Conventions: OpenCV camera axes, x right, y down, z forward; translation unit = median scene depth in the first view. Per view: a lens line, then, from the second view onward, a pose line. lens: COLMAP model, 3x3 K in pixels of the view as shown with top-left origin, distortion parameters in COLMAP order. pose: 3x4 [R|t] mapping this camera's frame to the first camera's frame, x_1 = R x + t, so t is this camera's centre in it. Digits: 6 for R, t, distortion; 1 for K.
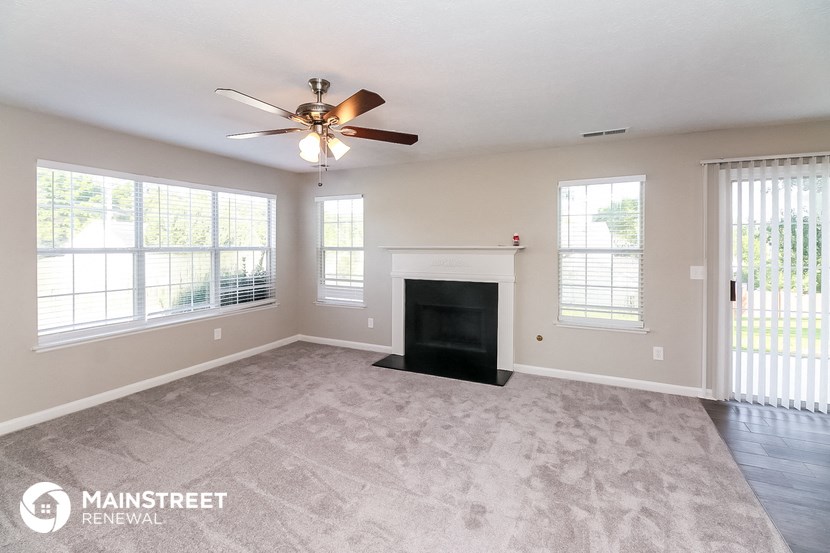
lens RADIAL K [[372.0, 0, 415.7], [0, 372.0, 246.4], [0, 0, 1]] dist [-0.000791, -0.000390]
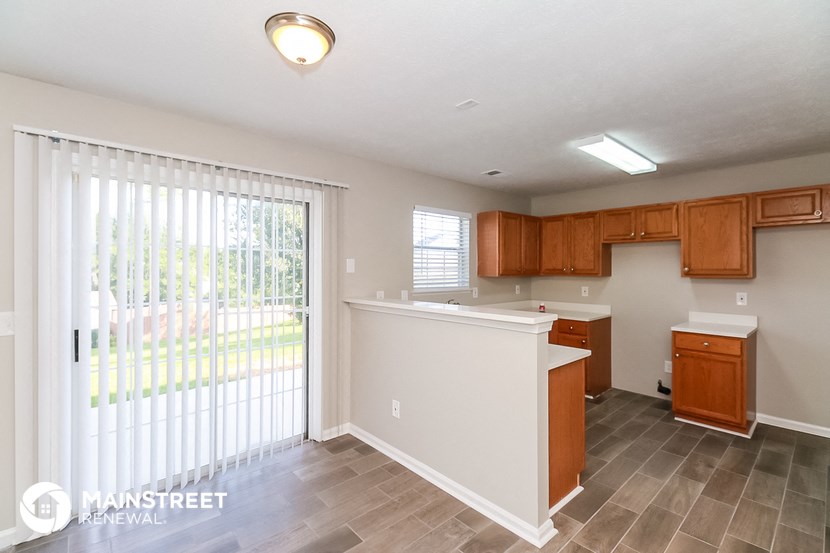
lens RADIAL K [[380.9, 0, 418.6], [0, 380.9, 265.7], [0, 0, 1]] dist [0.001634, 0.000077]
pose [[0.369075, 0.006614, 0.929376, 0.397249], [0.001041, 0.999971, -0.007530, -0.010844], [-0.929399, 0.003746, 0.369057, 0.182105]]
